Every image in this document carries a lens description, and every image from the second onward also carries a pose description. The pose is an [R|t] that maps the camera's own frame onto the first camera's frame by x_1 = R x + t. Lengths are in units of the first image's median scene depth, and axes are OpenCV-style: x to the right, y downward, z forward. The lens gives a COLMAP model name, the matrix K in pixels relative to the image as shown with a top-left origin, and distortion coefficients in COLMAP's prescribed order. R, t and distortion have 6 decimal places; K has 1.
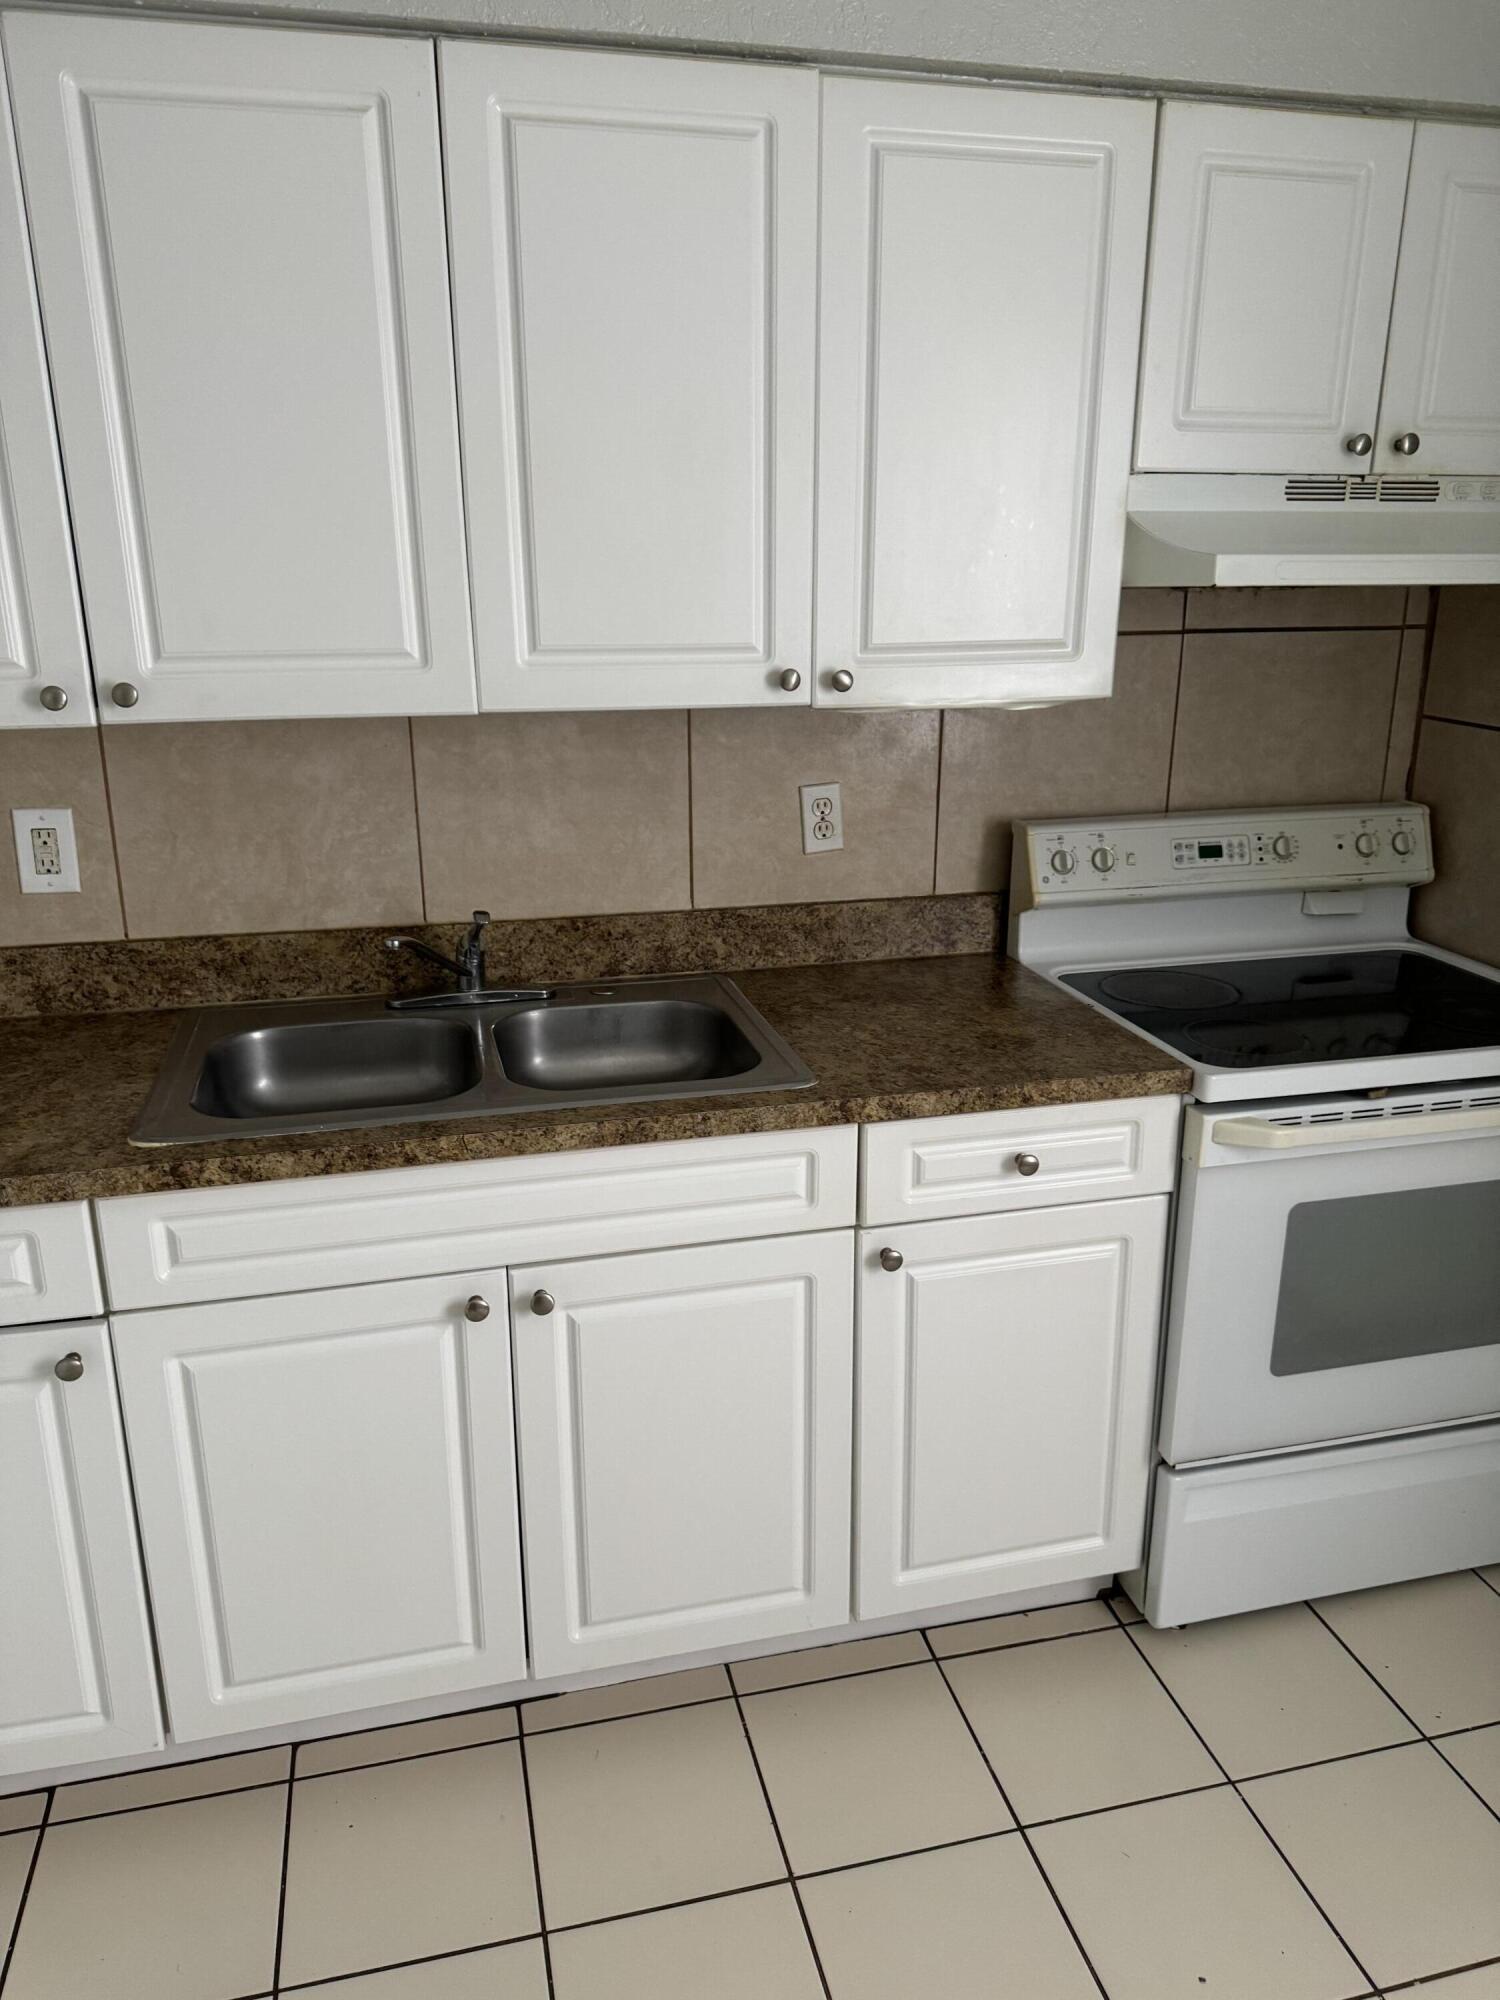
lens RADIAL K [[1427.2, 0, 748.5], [0, 1427.2, 1011.3], [0, 0, 1]] dist [0.108494, -0.150933]
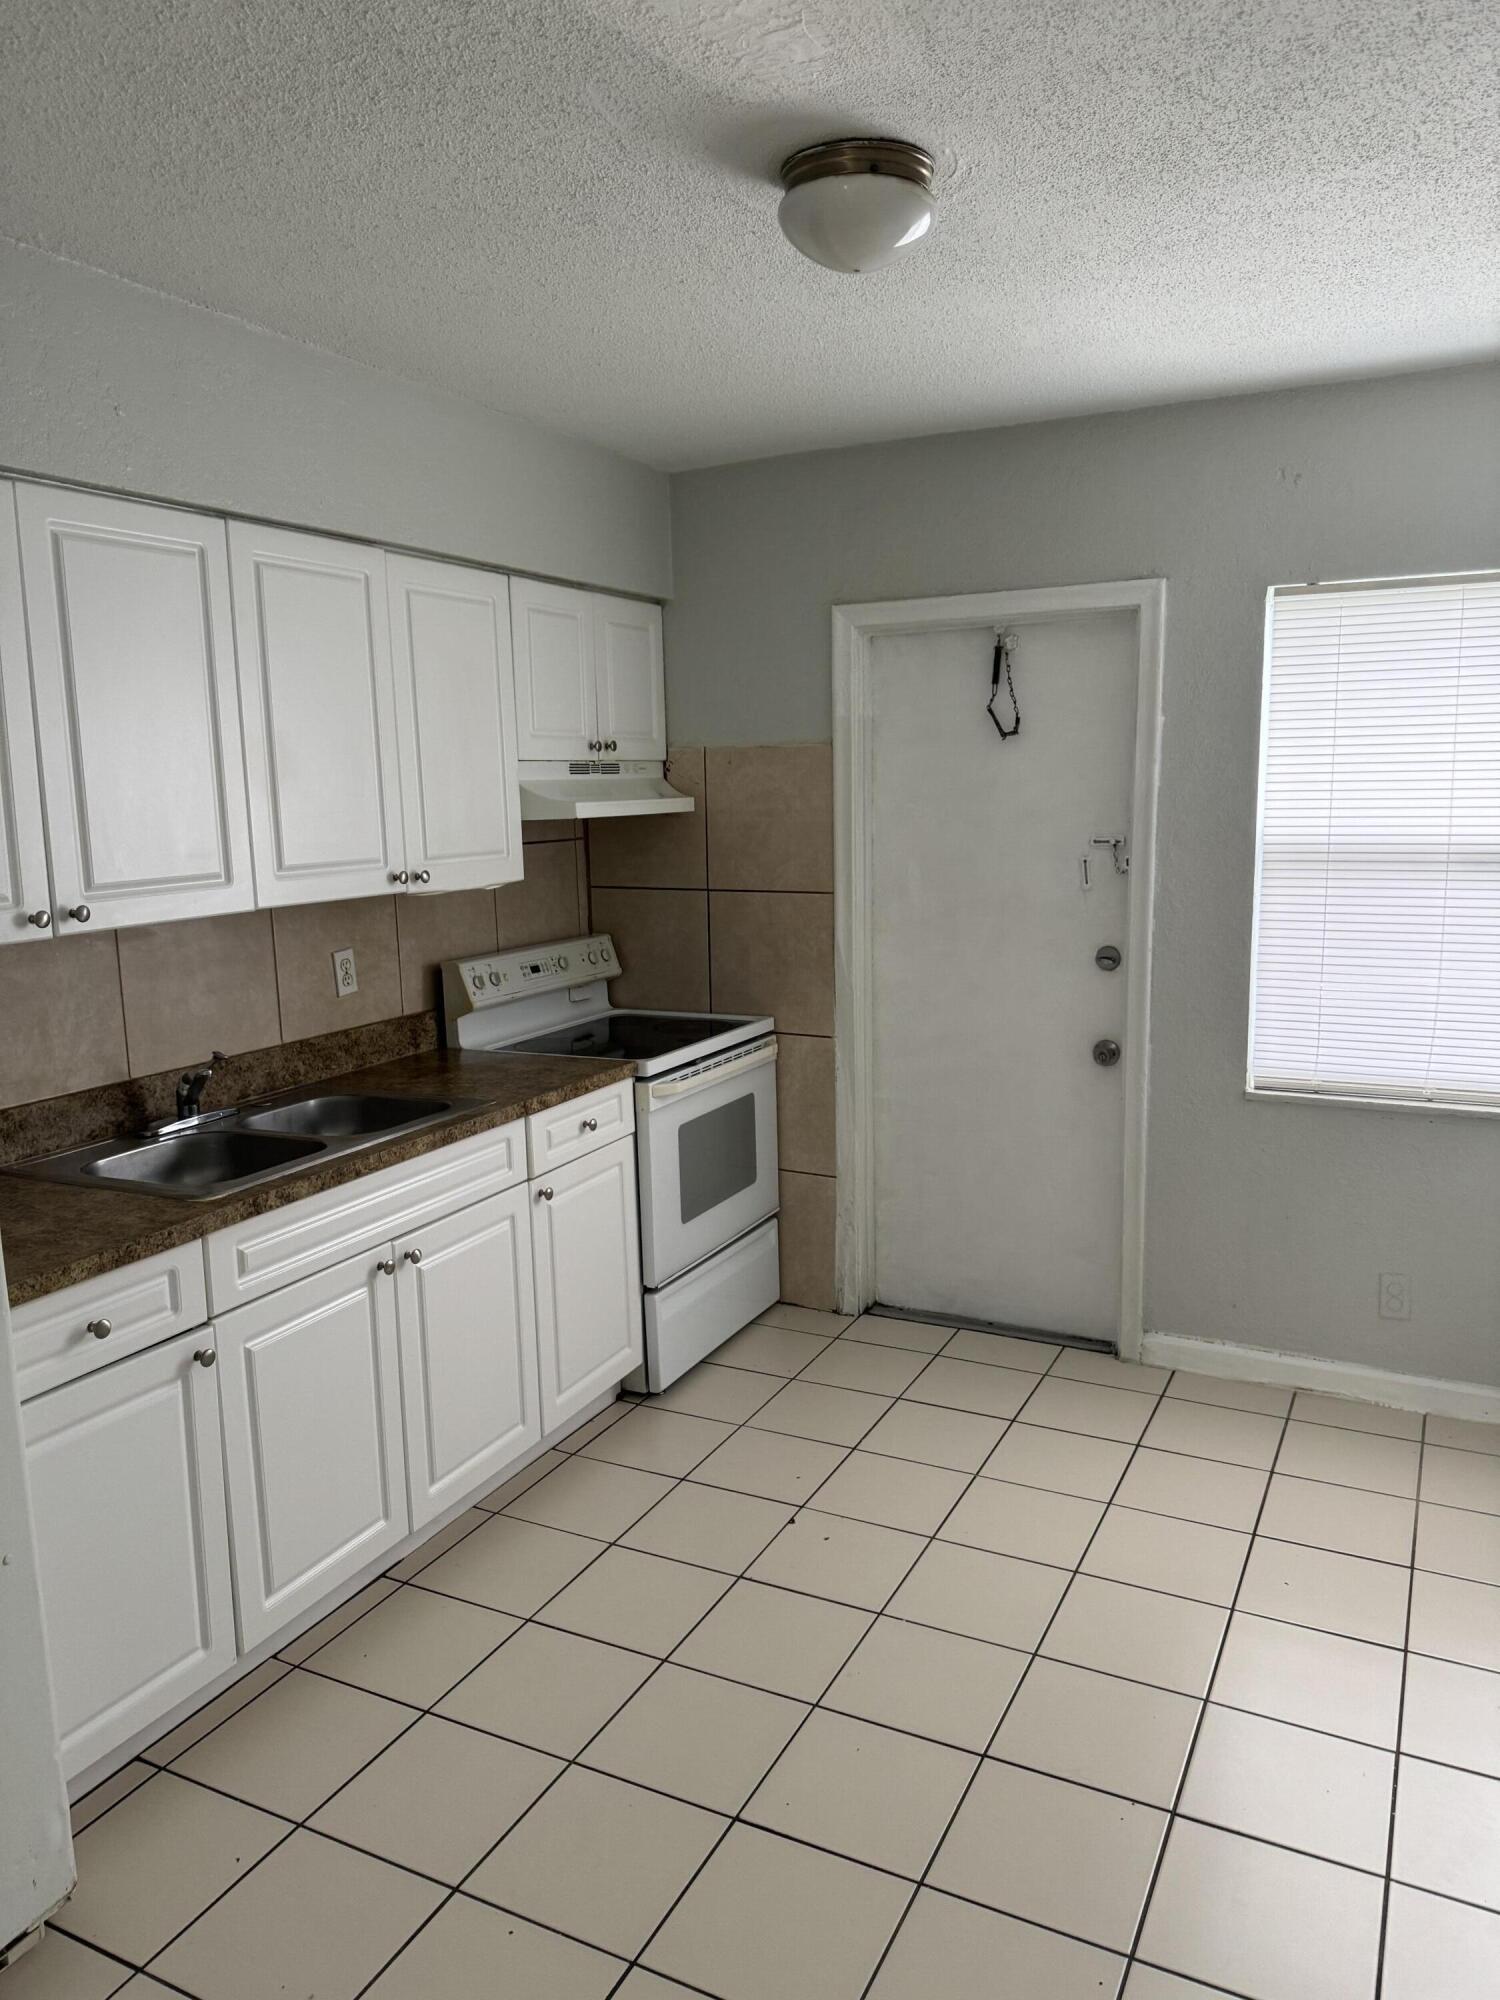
lens RADIAL K [[1427.2, 0, 748.5], [0, 1427.2, 1011.3], [0, 0, 1]] dist [0.108494, -0.150933]
pose [[0.652939, -0.136452, 0.745018, -0.889060], [0.251824, 0.966789, -0.043631, 0.085376], [-0.714321, 0.216101, 0.665616, -0.334264]]
